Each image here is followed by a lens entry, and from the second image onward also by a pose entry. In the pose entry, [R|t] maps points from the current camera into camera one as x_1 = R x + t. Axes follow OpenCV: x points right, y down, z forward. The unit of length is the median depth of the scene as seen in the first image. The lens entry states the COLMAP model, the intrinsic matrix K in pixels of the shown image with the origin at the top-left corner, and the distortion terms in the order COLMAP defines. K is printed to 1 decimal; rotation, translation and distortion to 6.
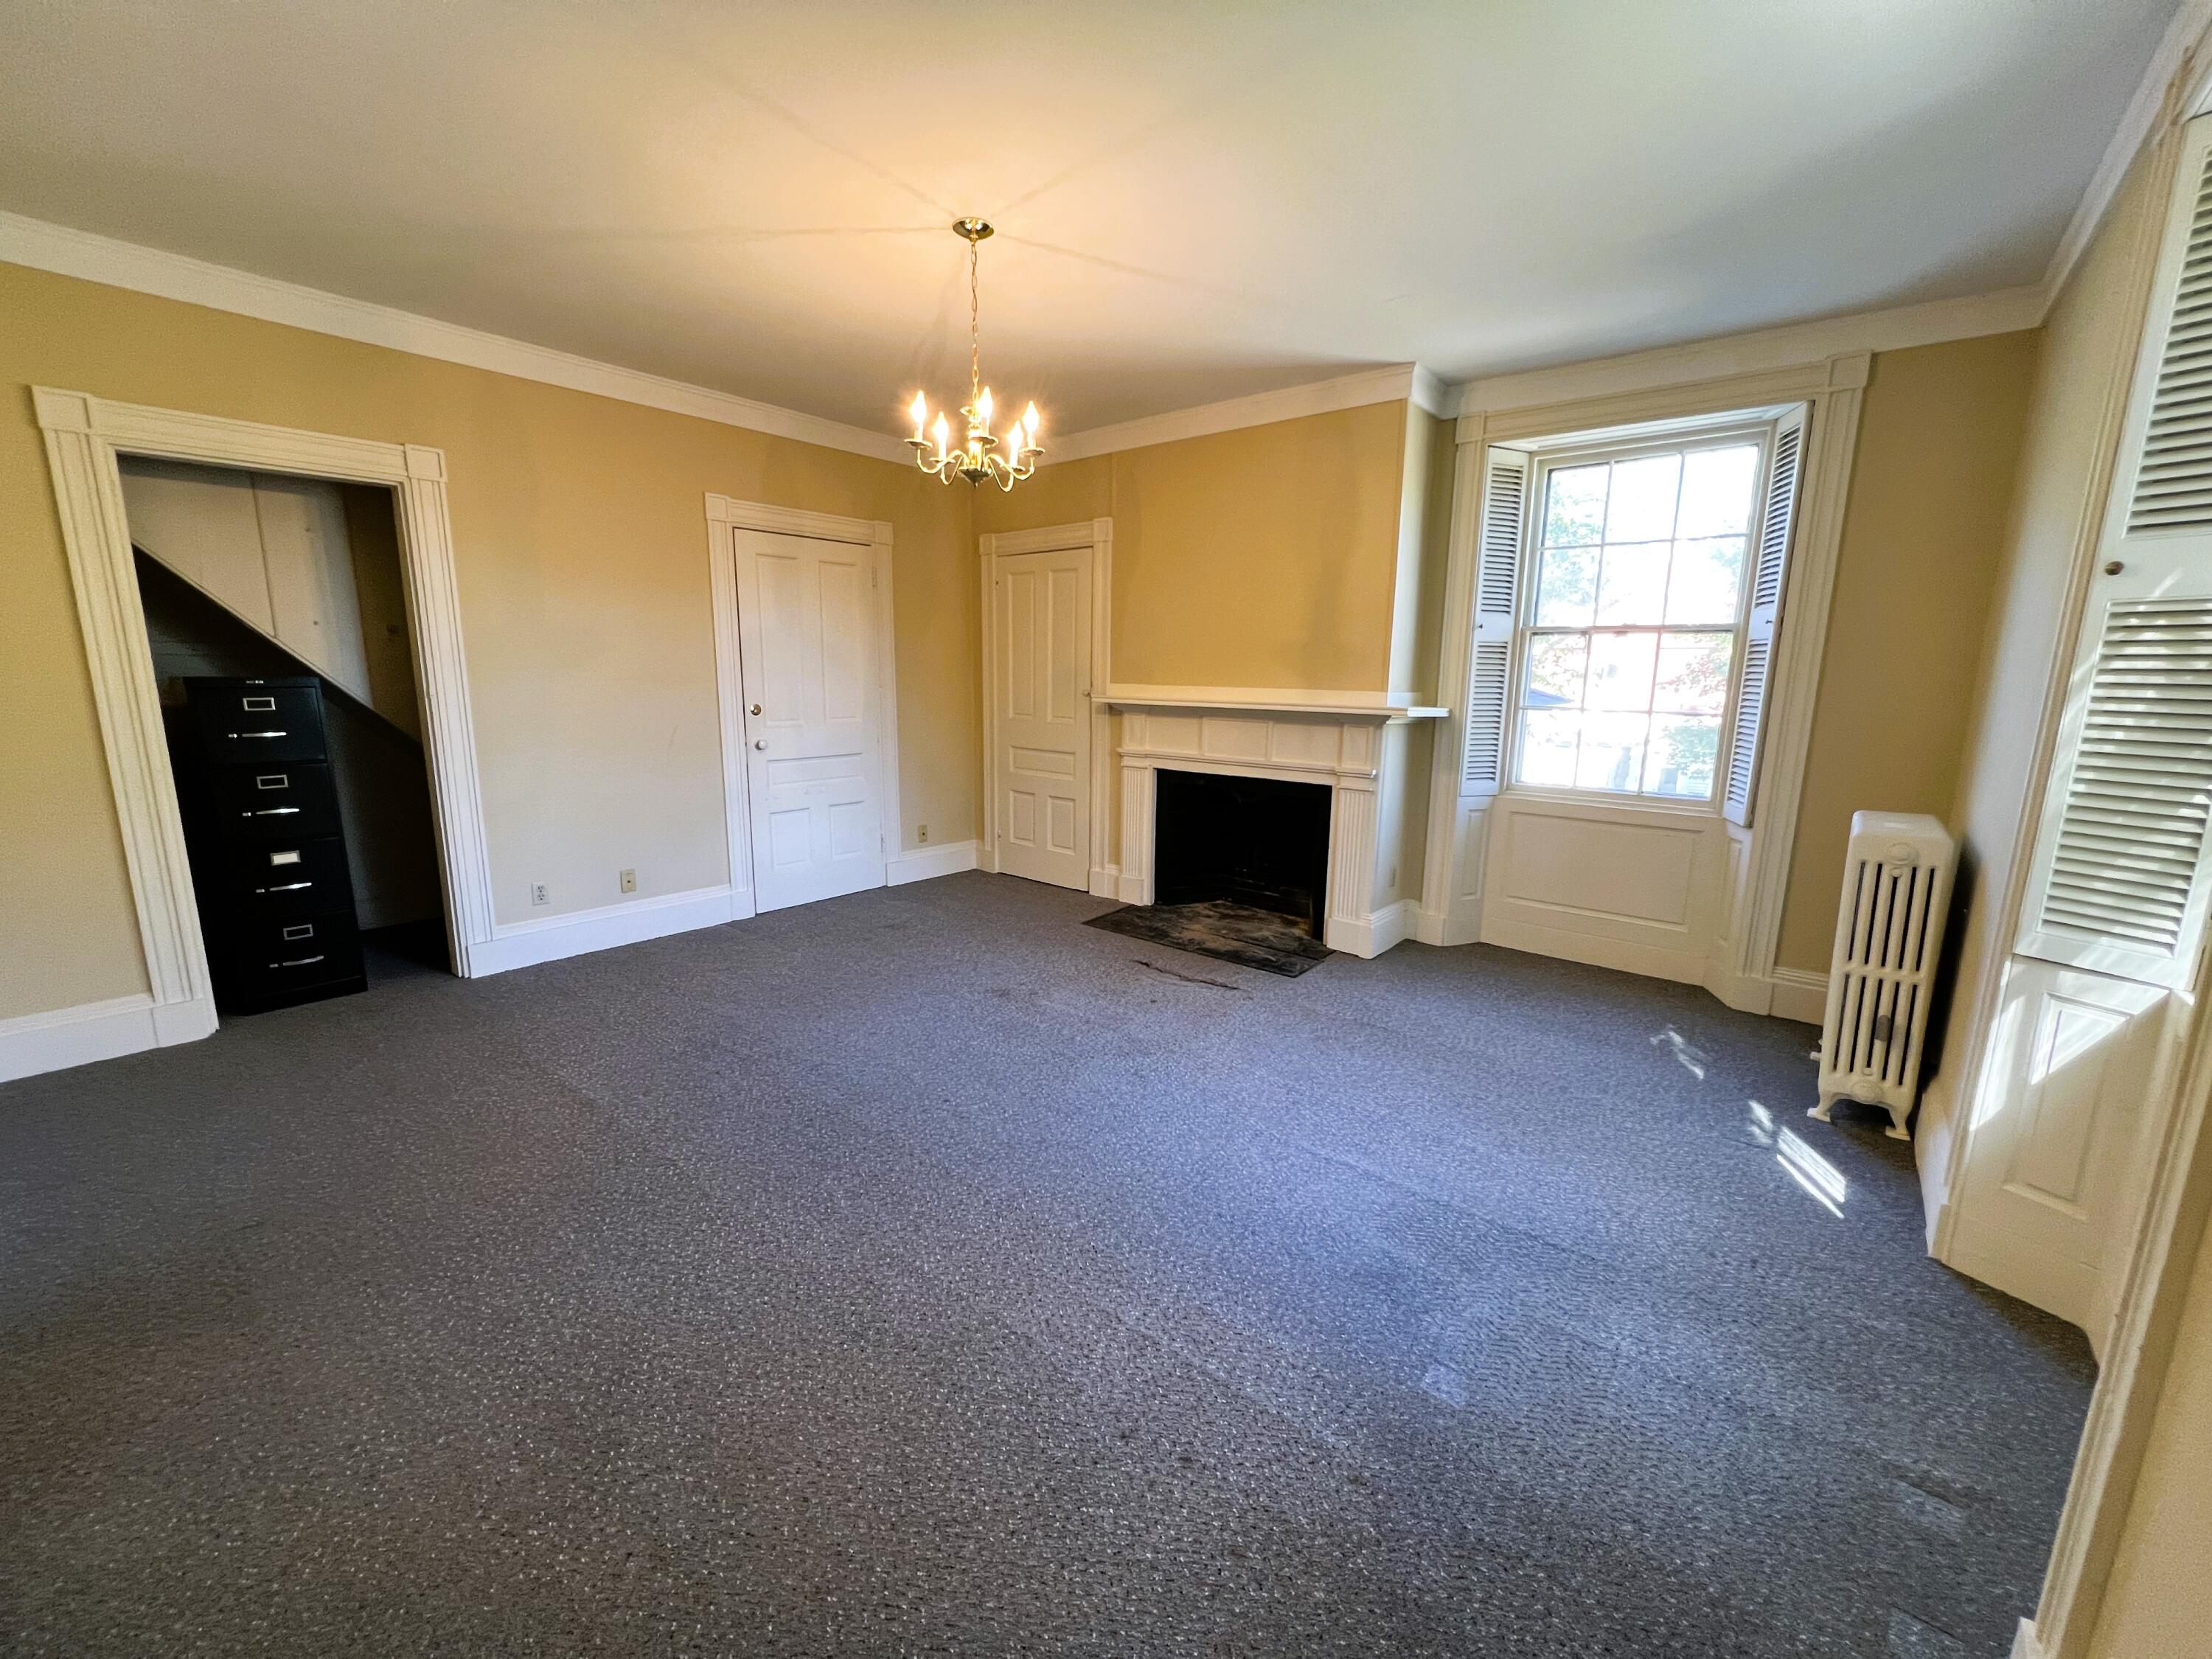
lens RADIAL K [[883.0, 0, 1107.3], [0, 883.0, 831.3], [0, 0, 1]] dist [-0.000565, -0.000412]
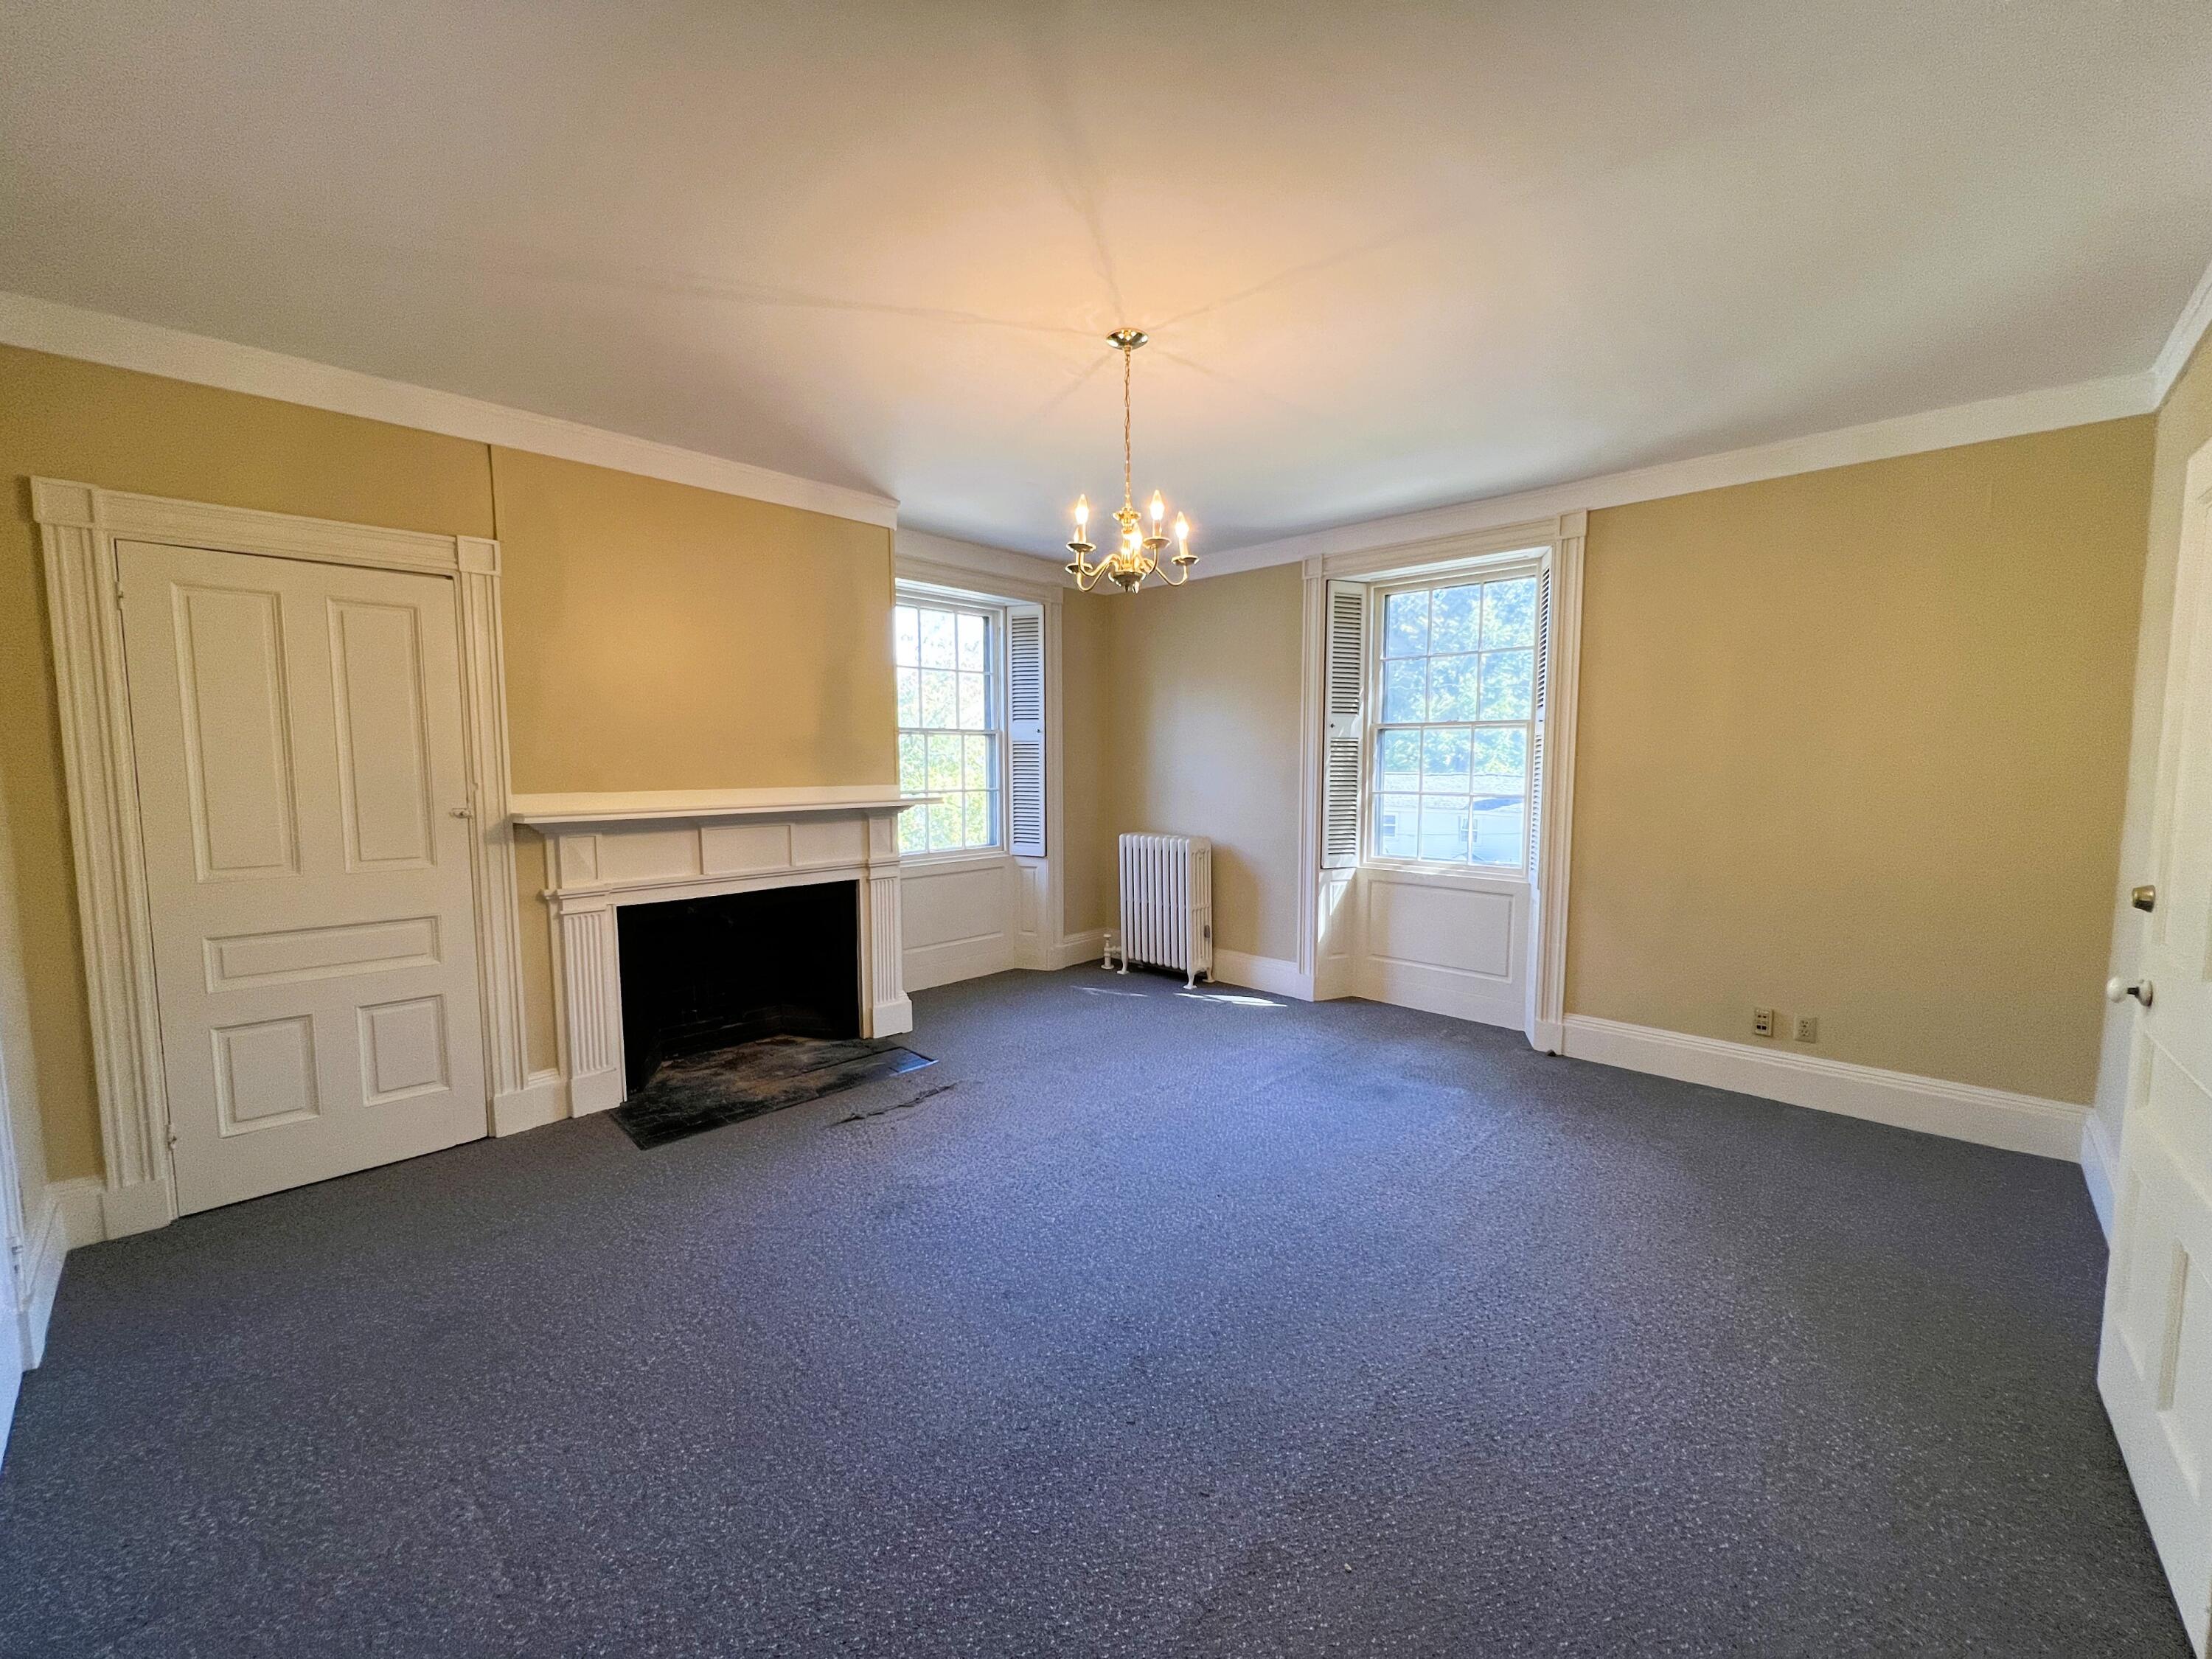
lens RADIAL K [[883.0, 0, 1107.8], [0, 883.0, 830.3], [0, 0, 1]] dist [-0.000565, -0.000412]
pose [[0.070643, -0.096387, 0.992834, -0.713391], [0.183728, 0.979549, 0.082024, -0.135468], [-0.980435, 0.176617, 0.086907, 0.617134]]
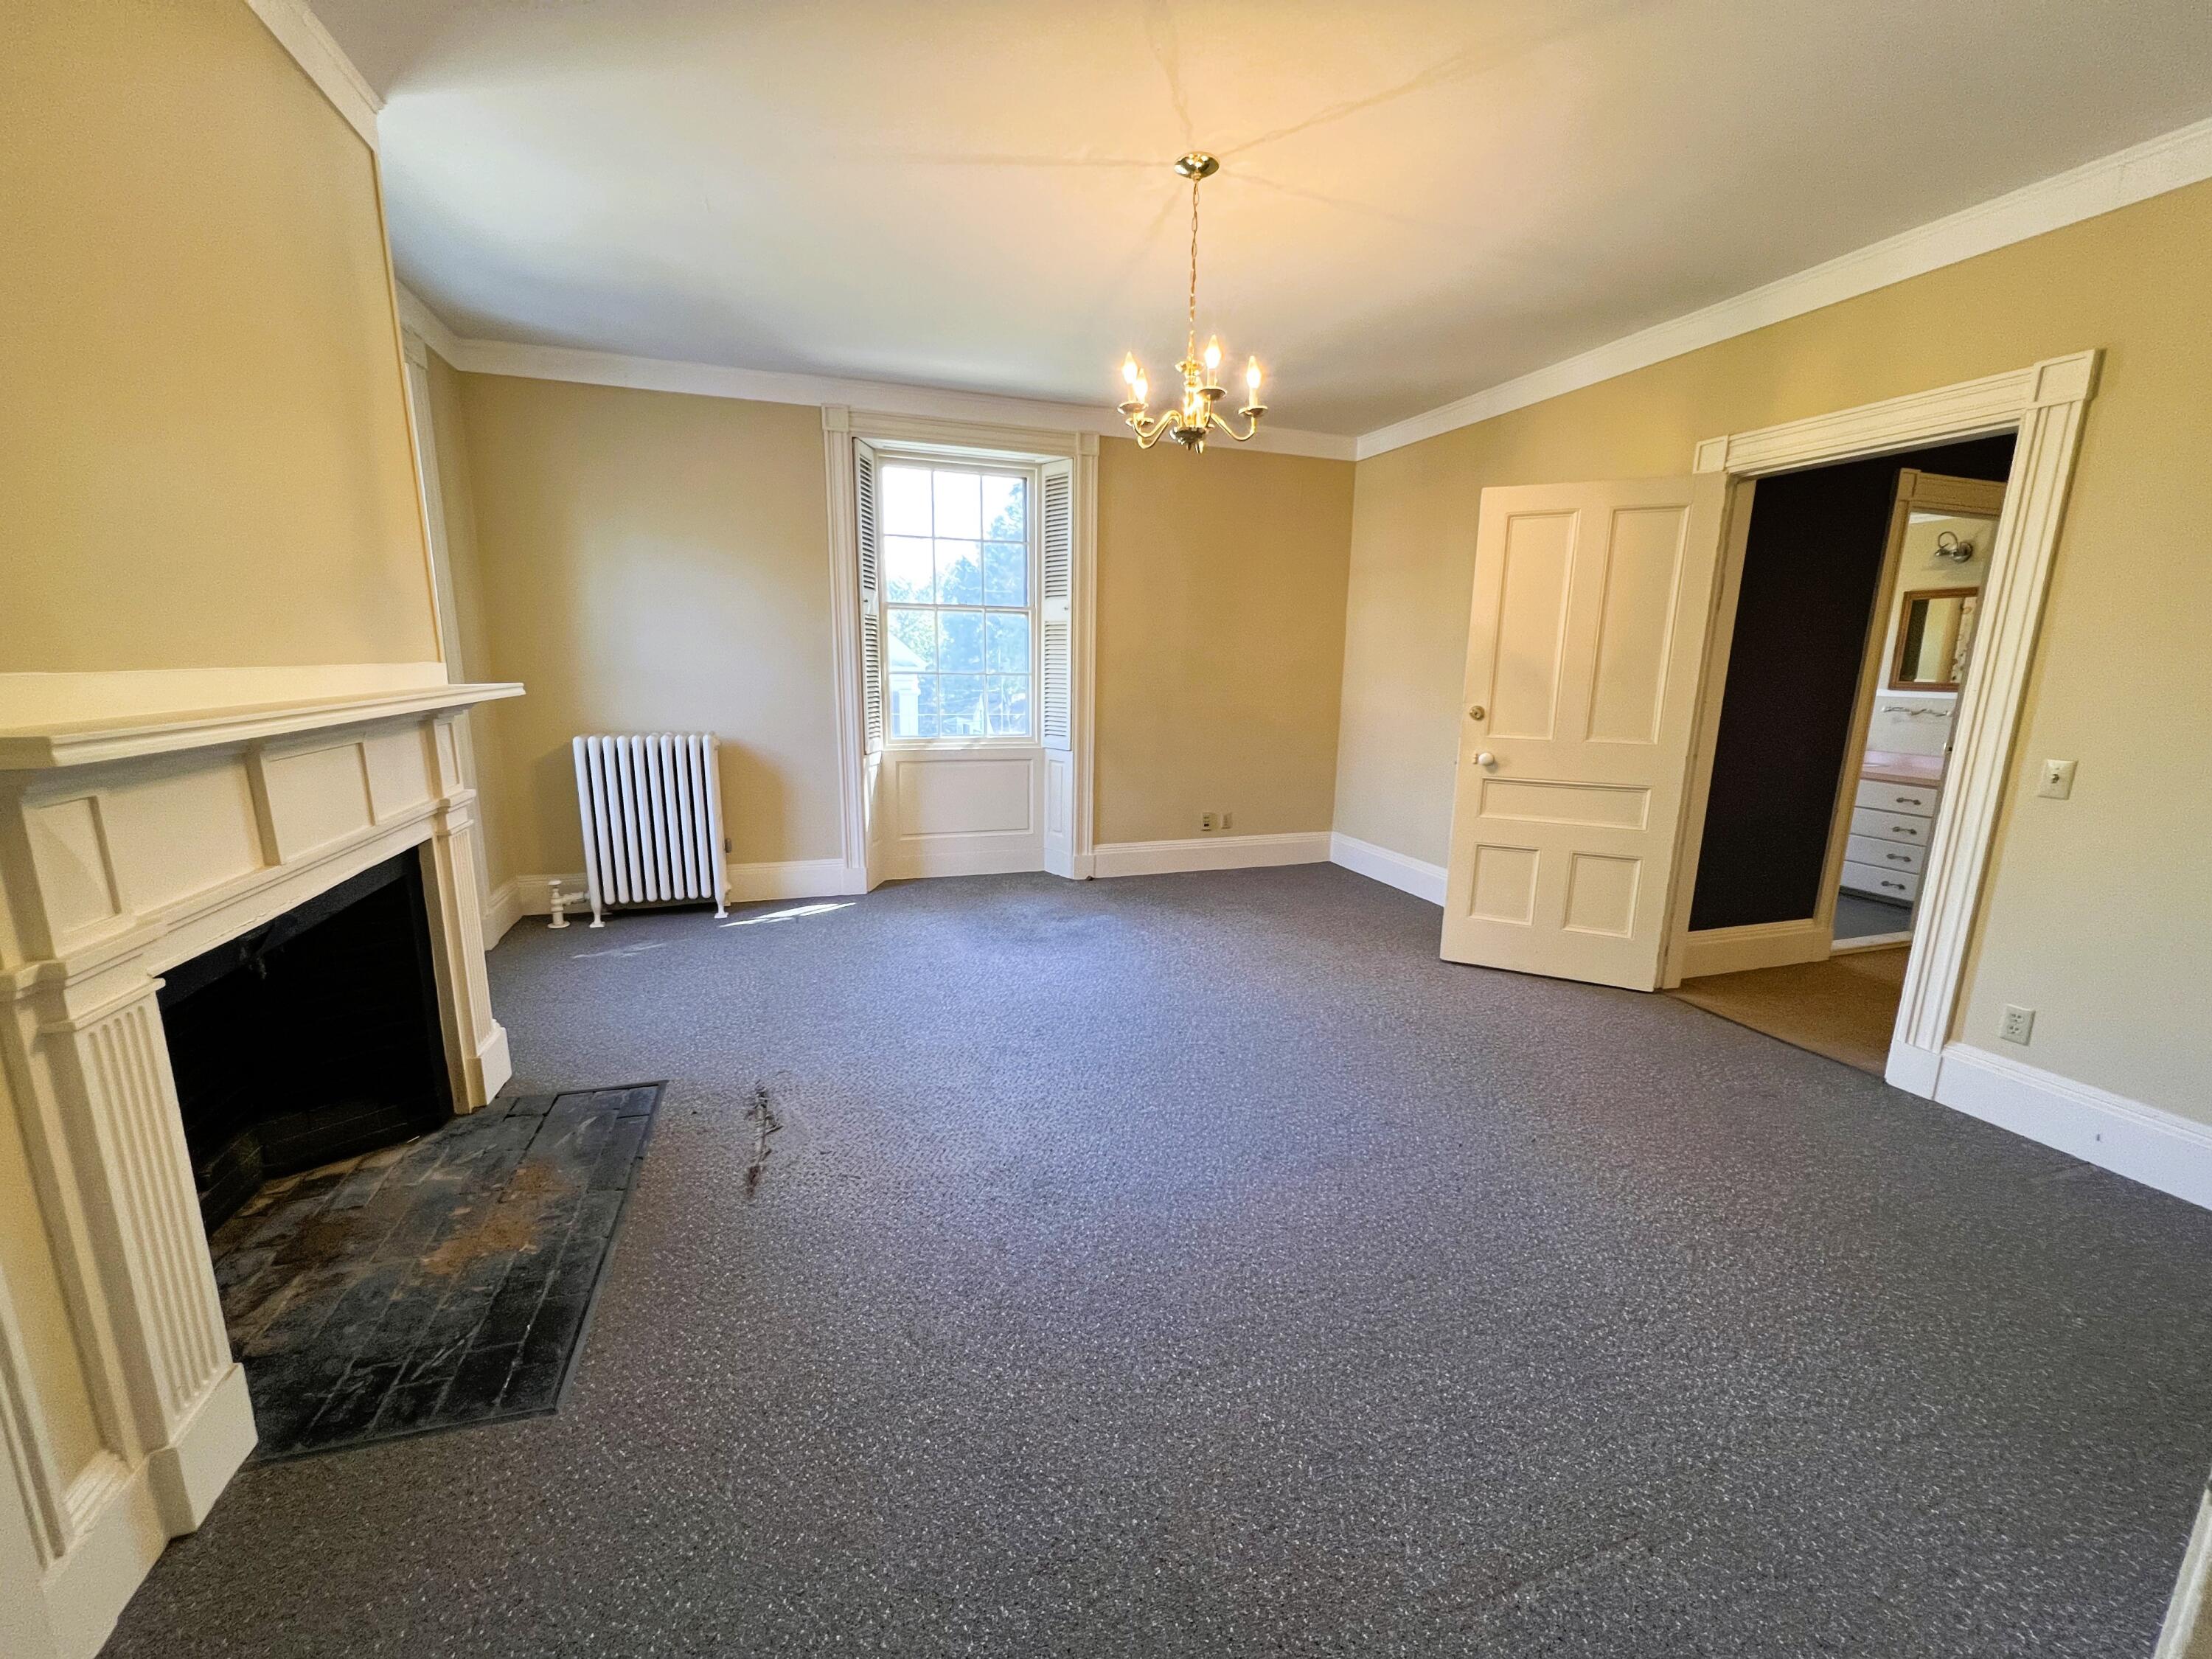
lens RADIAL K [[883.0, 0, 1106.9], [0, 883.0, 831.3], [0, 0, 1]] dist [-0.000565, -0.000412]
pose [[-0.850000, -0.129525, 0.510611, -0.377658], [0.068572, 0.933847, 0.351037, -0.216926], [-0.522301, 0.333395, -0.784888, 1.196951]]
